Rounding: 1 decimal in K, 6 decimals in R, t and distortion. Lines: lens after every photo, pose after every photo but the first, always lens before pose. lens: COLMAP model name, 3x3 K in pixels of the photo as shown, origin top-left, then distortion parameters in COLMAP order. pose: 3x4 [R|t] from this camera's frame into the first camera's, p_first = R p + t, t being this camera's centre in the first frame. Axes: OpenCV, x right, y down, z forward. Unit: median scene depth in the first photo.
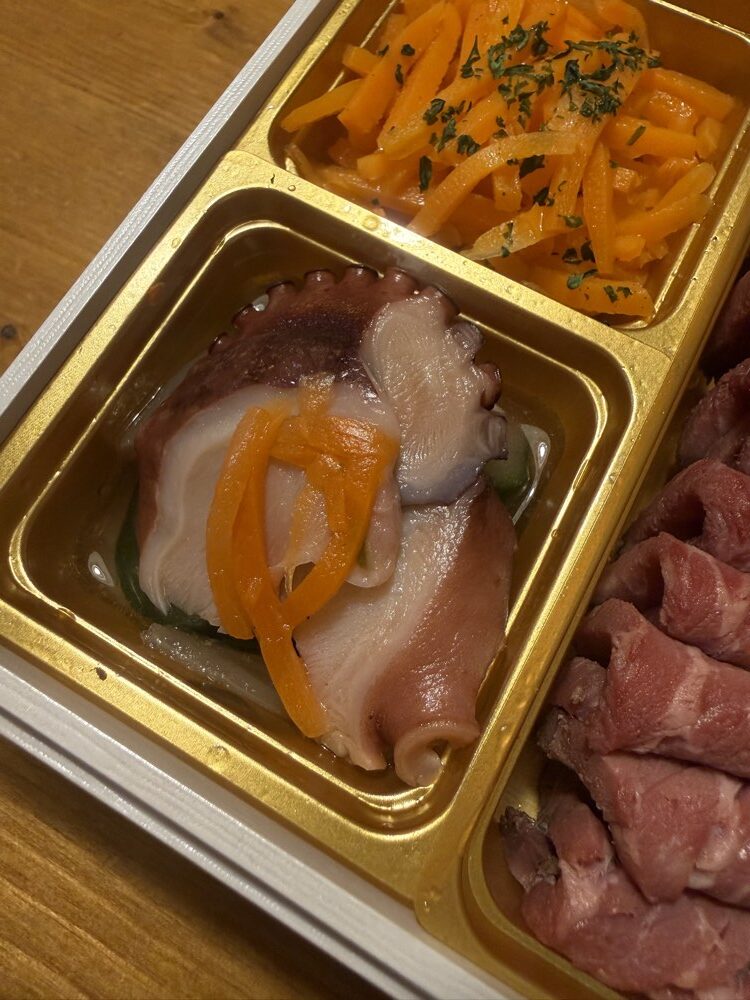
lens RADIAL K [[721.3, 0, 373.1], [0, 721.3, 411.6], [0, 0, 1]] dist [-0.000623, 0.008220]
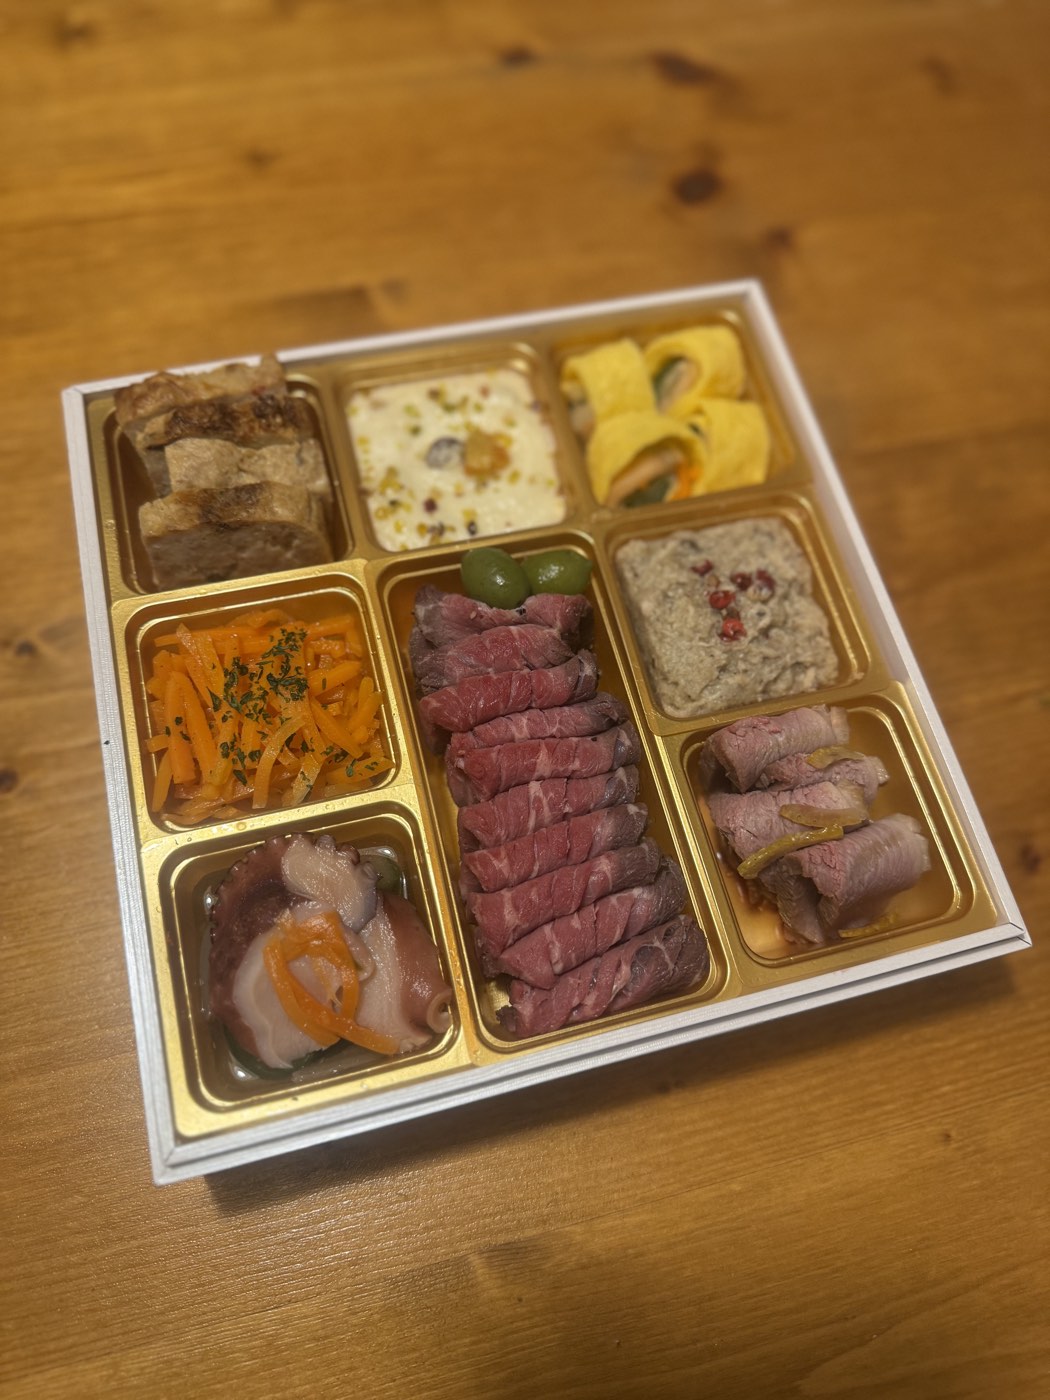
lens RADIAL K [[1005.3, 0, 525.0], [0, 1005.3, 700.0], [0, 0, 1]] dist [0.088374, -0.001324]
pose [[0.722325, -0.618687, 0.308986, -0.078558], [0.622094, 0.776472, 0.100453, -0.320639], [-0.302068, 0.119659, 0.945747, -1.652585]]
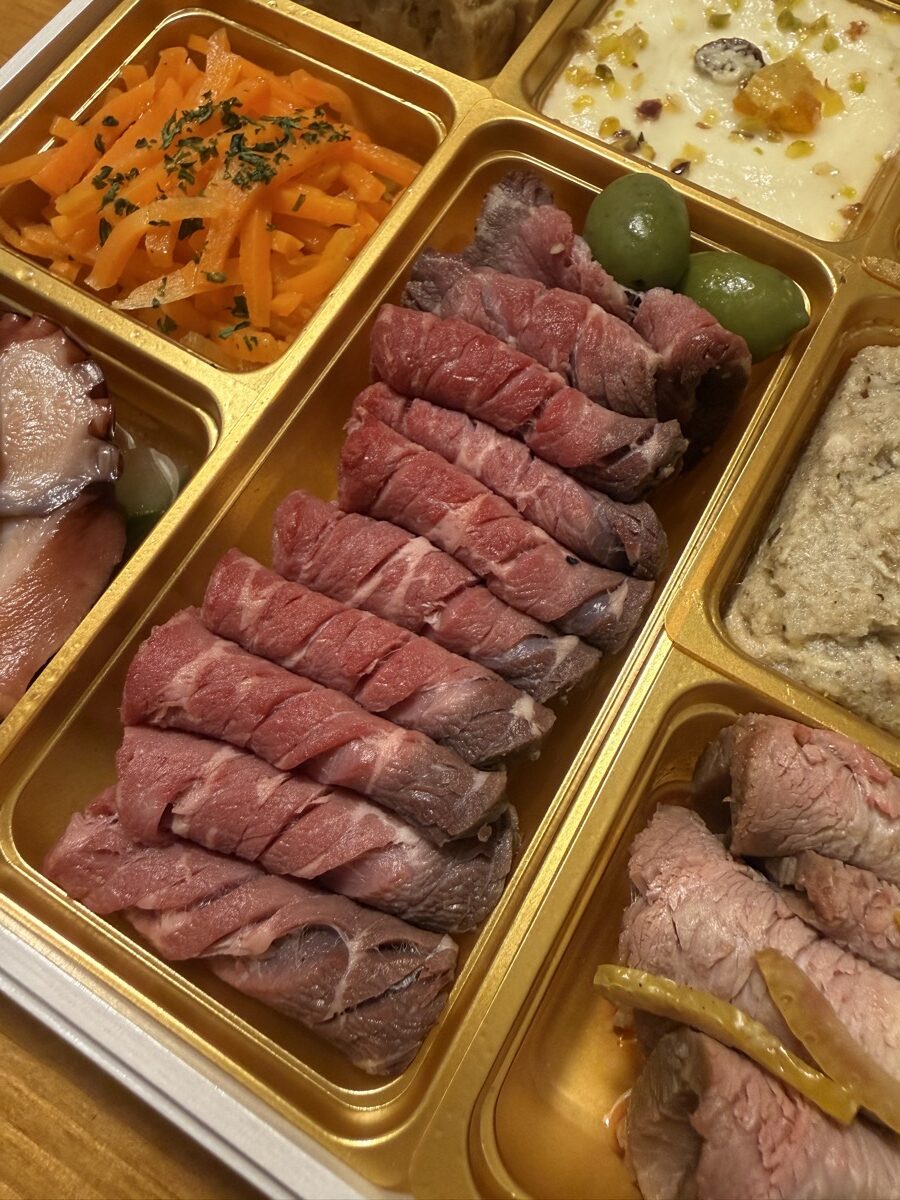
lens RADIAL K [[868.2, 0, 450.2], [0, 868.2, 492.9], [0, 0, 1]] dist [-0.004884, 0.003225]
pose [[0.999622, 0.025543, -0.010158, 0.679586], [-0.025926, 0.998884, -0.039472, 0.114449], [0.009138, 0.039720, 0.999169, -0.327560]]
